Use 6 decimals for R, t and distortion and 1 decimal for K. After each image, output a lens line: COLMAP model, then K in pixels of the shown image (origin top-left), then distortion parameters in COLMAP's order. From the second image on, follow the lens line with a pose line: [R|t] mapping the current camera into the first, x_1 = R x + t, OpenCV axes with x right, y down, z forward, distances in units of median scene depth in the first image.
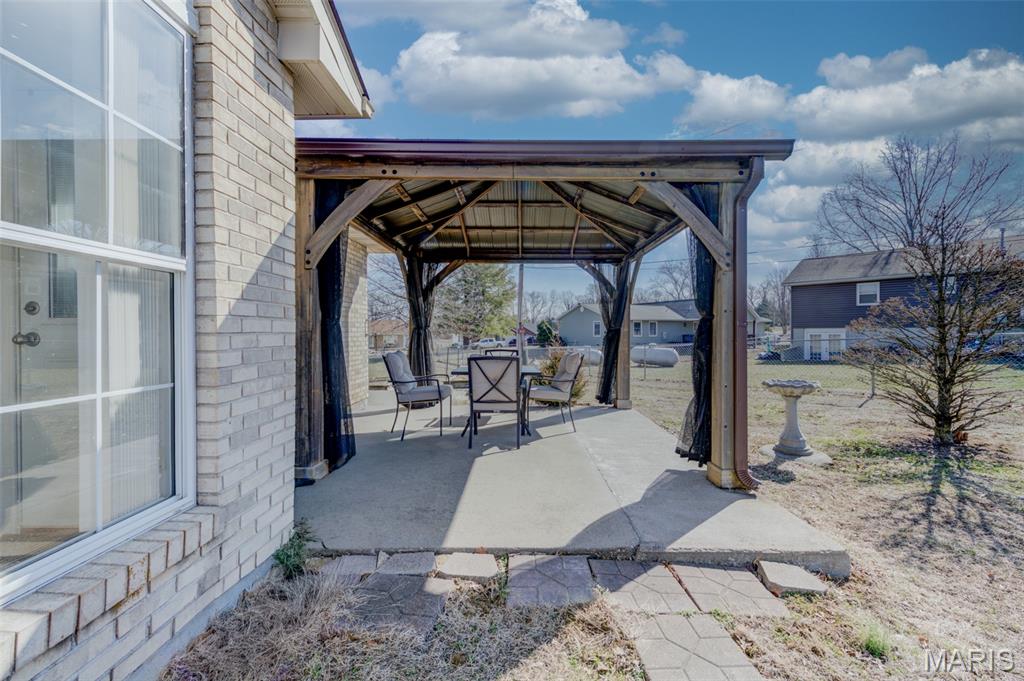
lens RADIAL K [[401.0, 0, 512.0], [0, 401.0, 340.5], [0, 0, 1]] dist [0.000128, -0.000303]
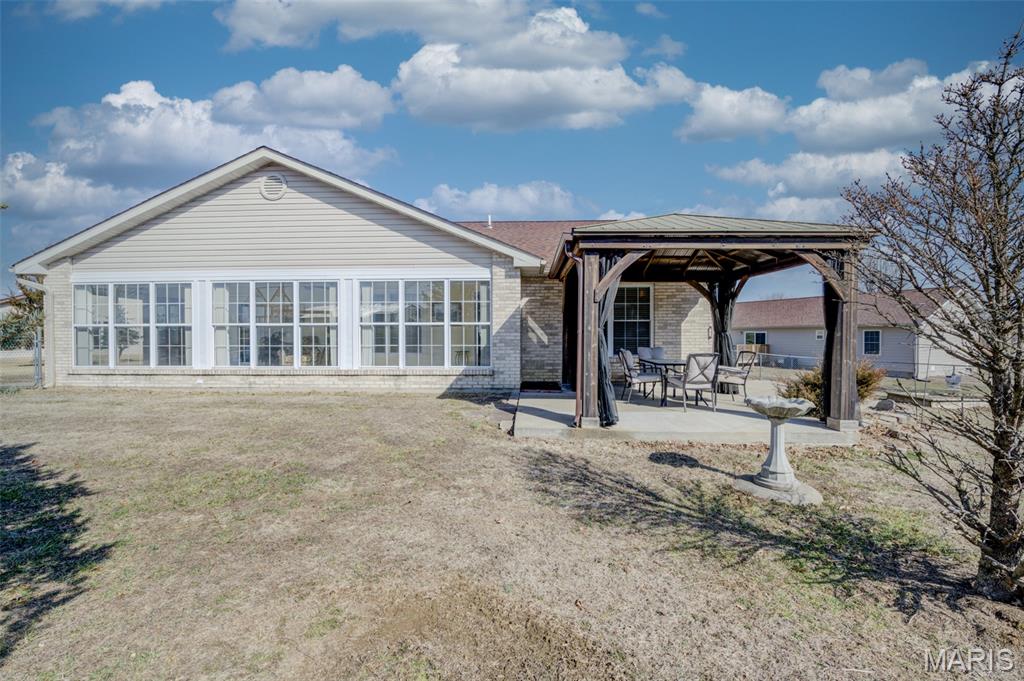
lens RADIAL K [[401.0, 0, 512.0], [0, 401.0, 340.5], [0, 0, 1]] dist [0.000128, -0.000303]
pose [[-0.022192, 0.018137, -0.999589, 3.688940], [-0.020212, 0.999623, 0.018586, -0.051252], [0.999549, 0.020616, -0.021817, 1.148408]]
